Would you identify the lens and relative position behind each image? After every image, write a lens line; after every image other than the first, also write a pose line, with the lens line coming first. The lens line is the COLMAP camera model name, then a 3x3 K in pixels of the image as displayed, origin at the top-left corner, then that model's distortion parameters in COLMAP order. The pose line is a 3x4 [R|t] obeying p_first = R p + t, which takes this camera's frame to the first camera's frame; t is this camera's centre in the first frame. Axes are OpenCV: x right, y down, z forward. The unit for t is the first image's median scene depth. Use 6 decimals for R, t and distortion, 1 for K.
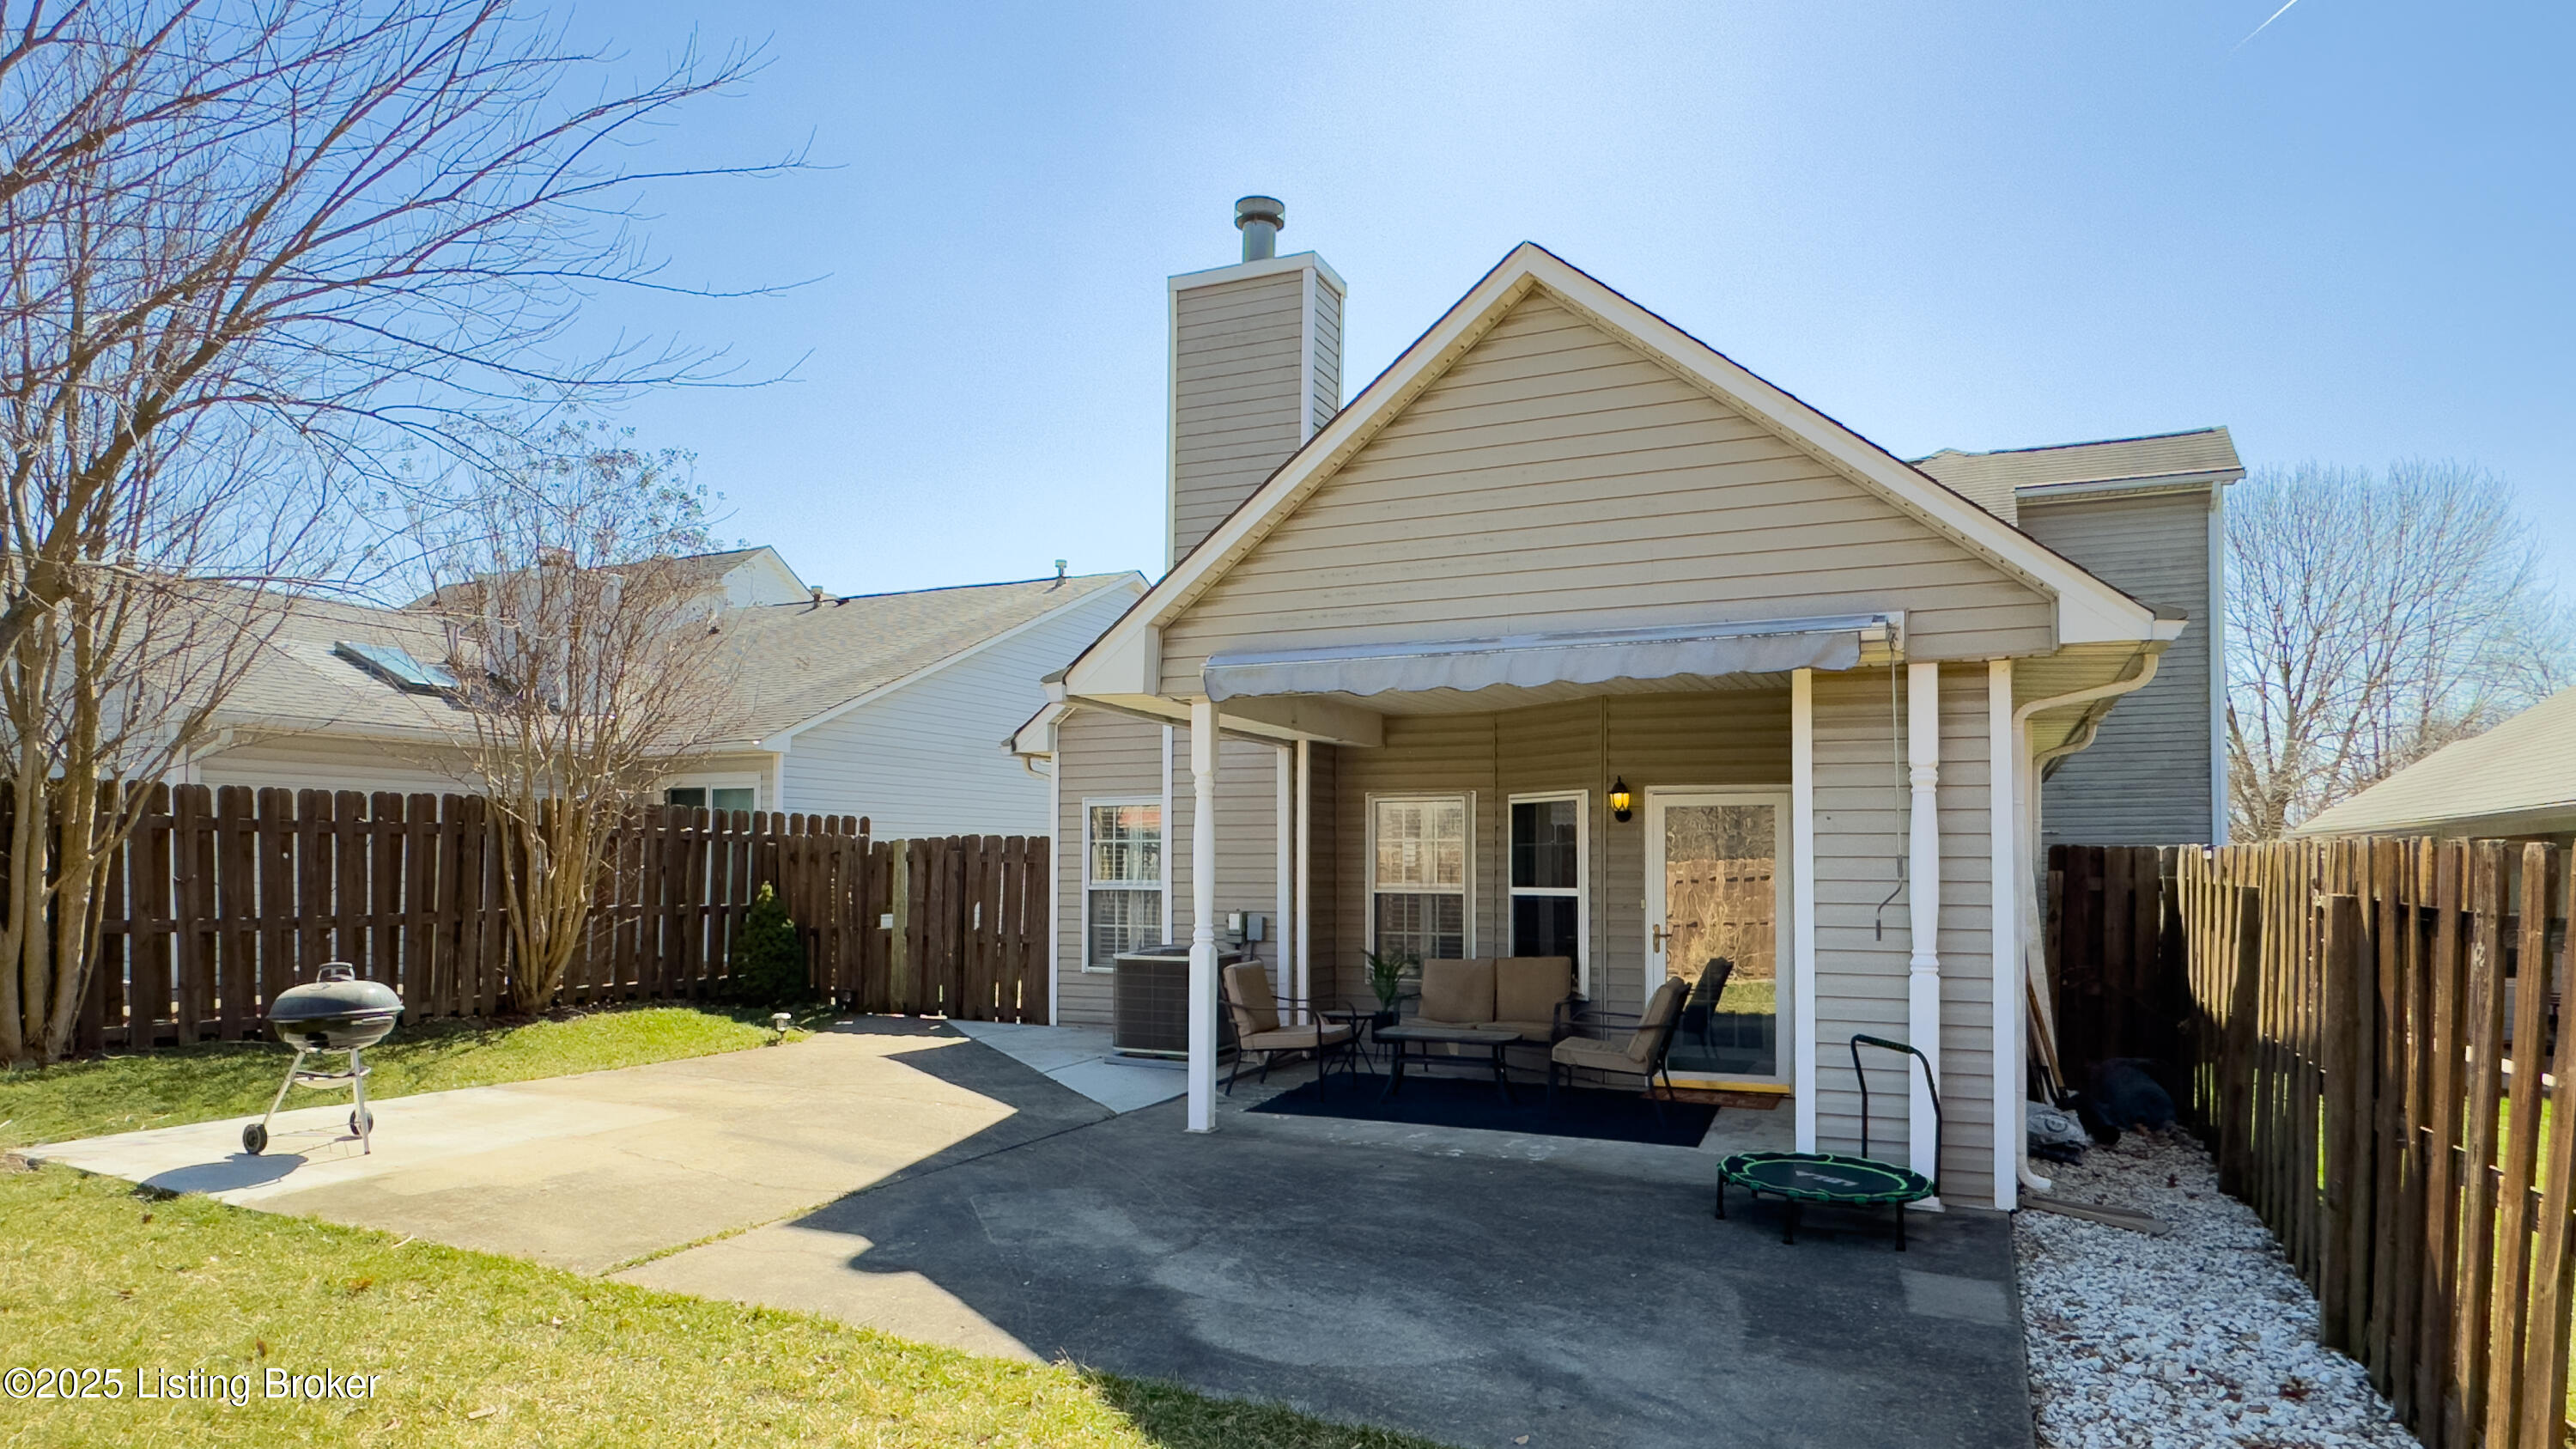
lens RADIAL K [[1379.0, 0, 1291.2], [0, 1379.0, 822.4], [0, 0, 1]] dist [0.000728, -0.000622]
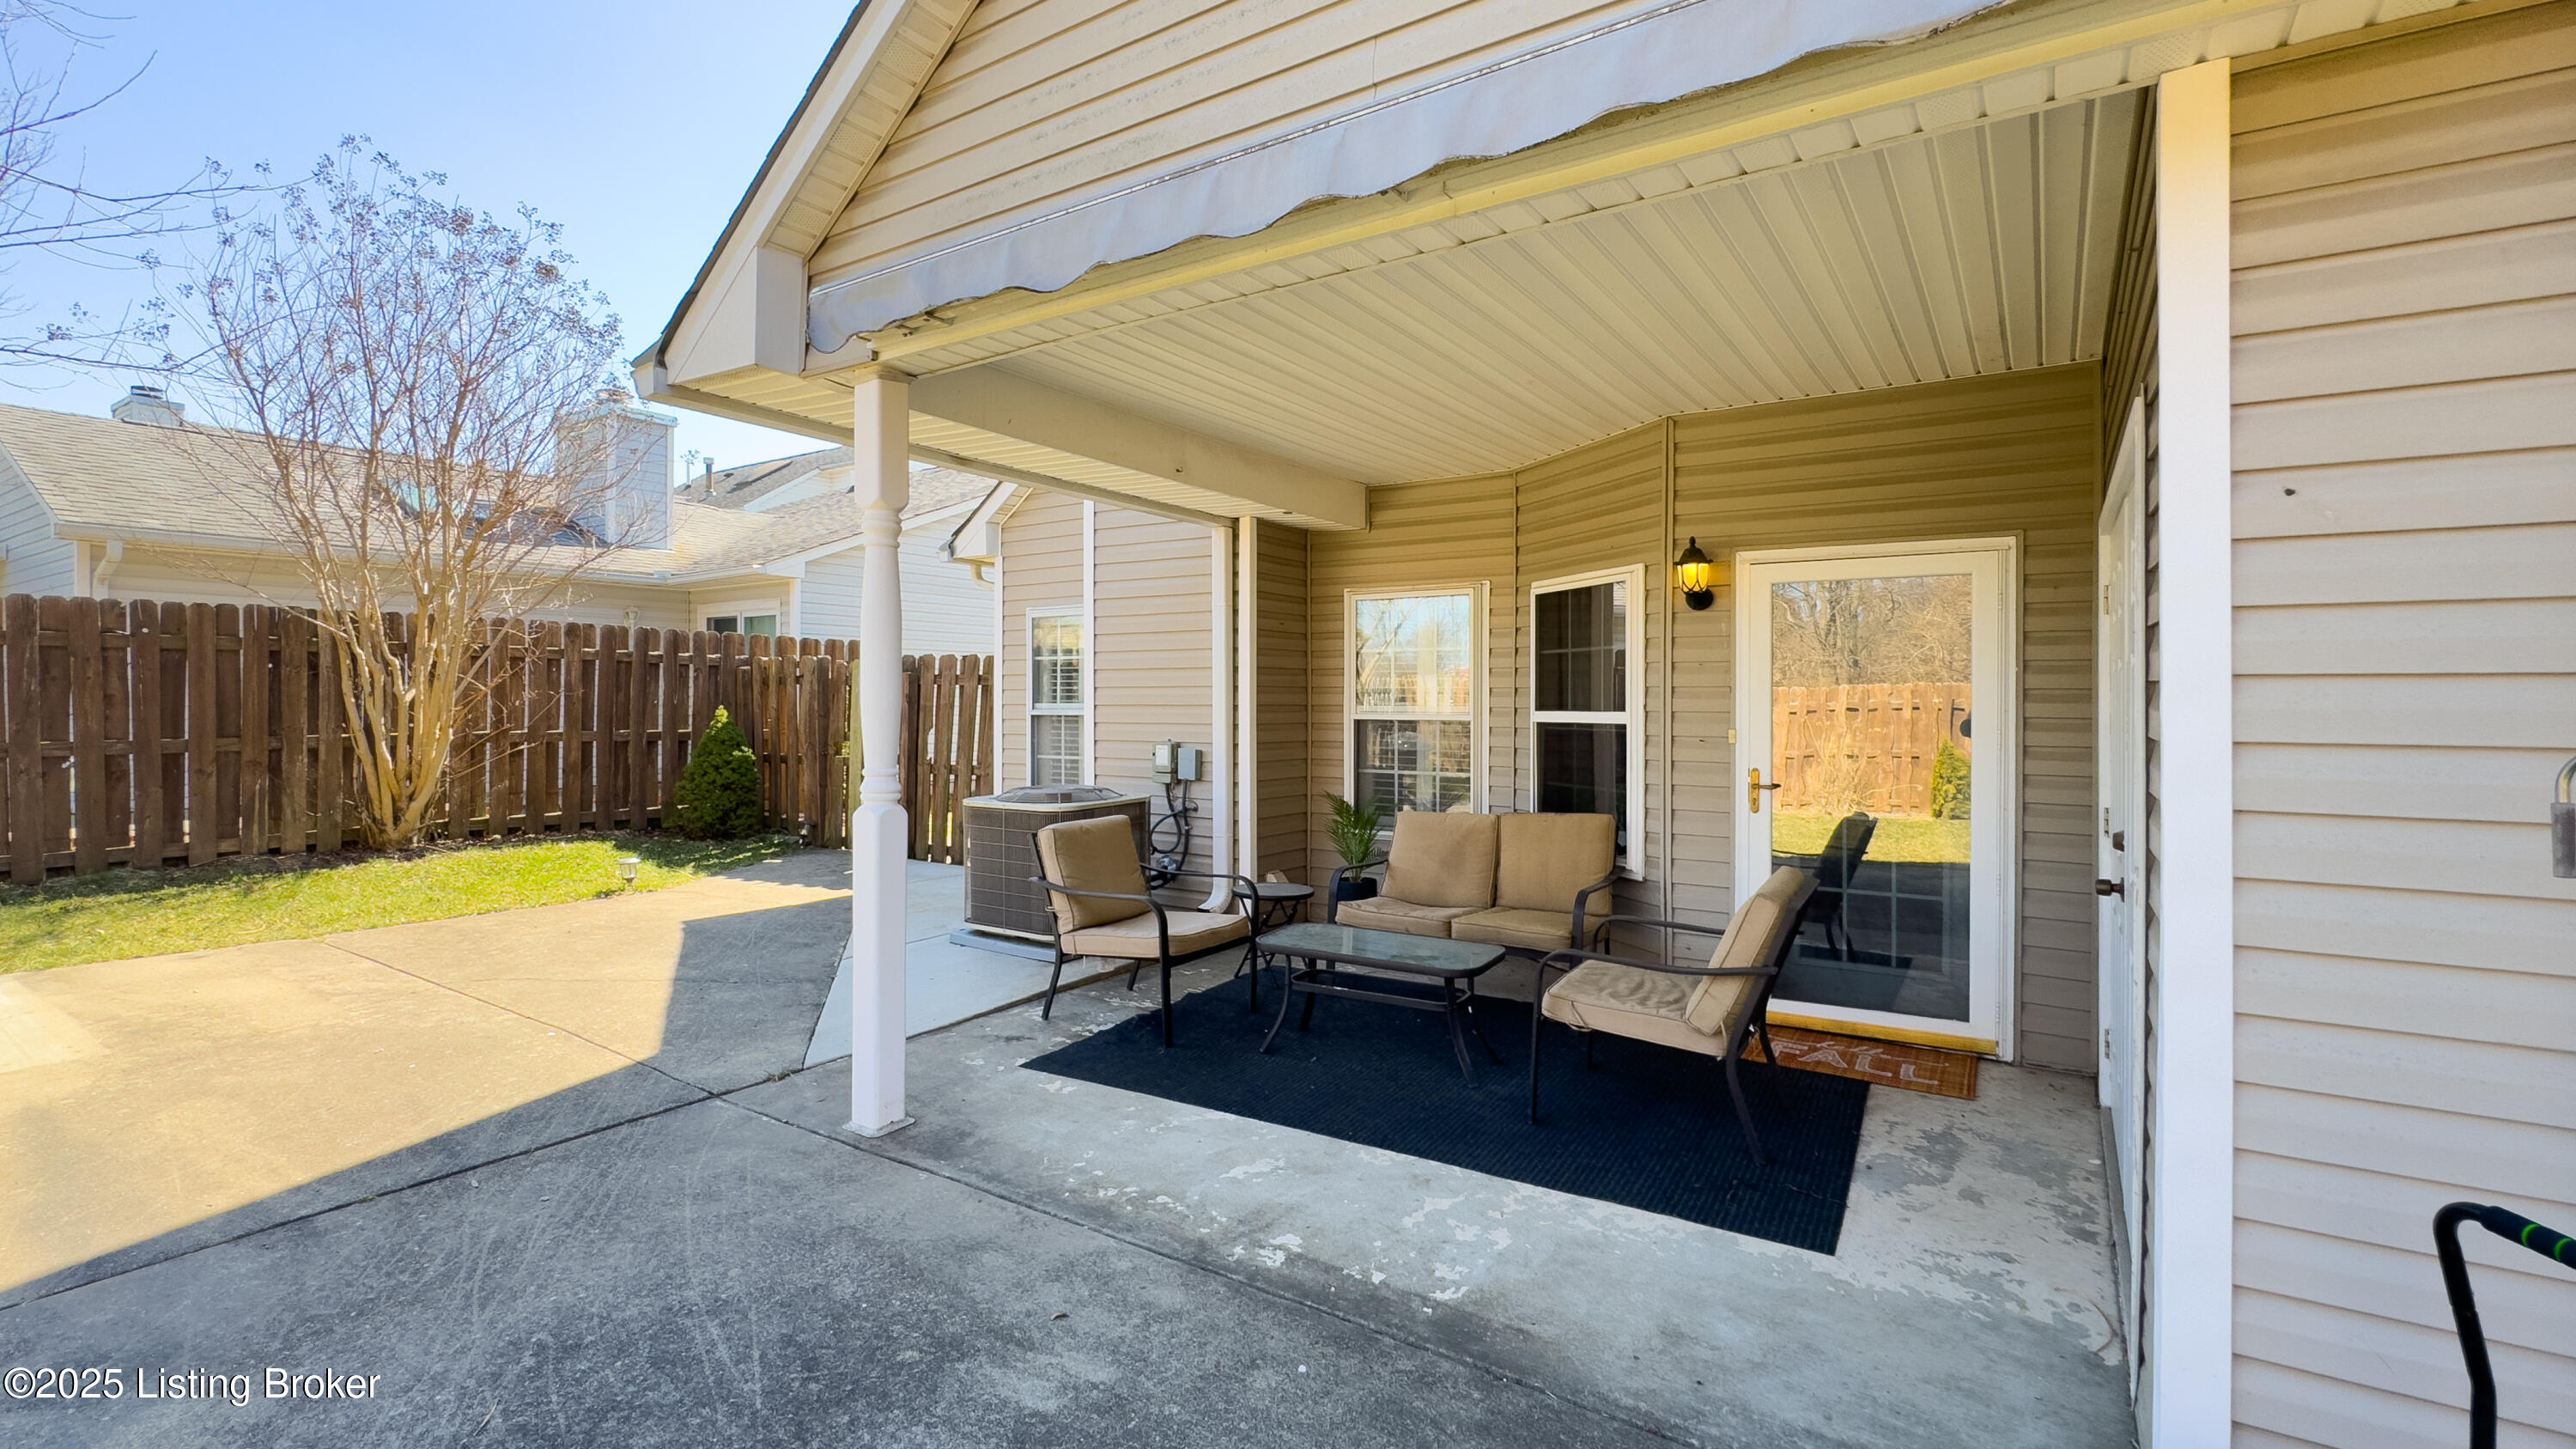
lens RADIAL K [[1118.1, 0, 1158.6], [0, 1118.1, 699.5], [0, 0, 1]] dist [-0.000900, 0.000076]
pose [[0.970604, -0.002512, -0.240668, 0.113050], [0.010157, 0.999482, 0.030529, 0.021921], [0.240467, -0.032076, 0.970127, 0.402110]]
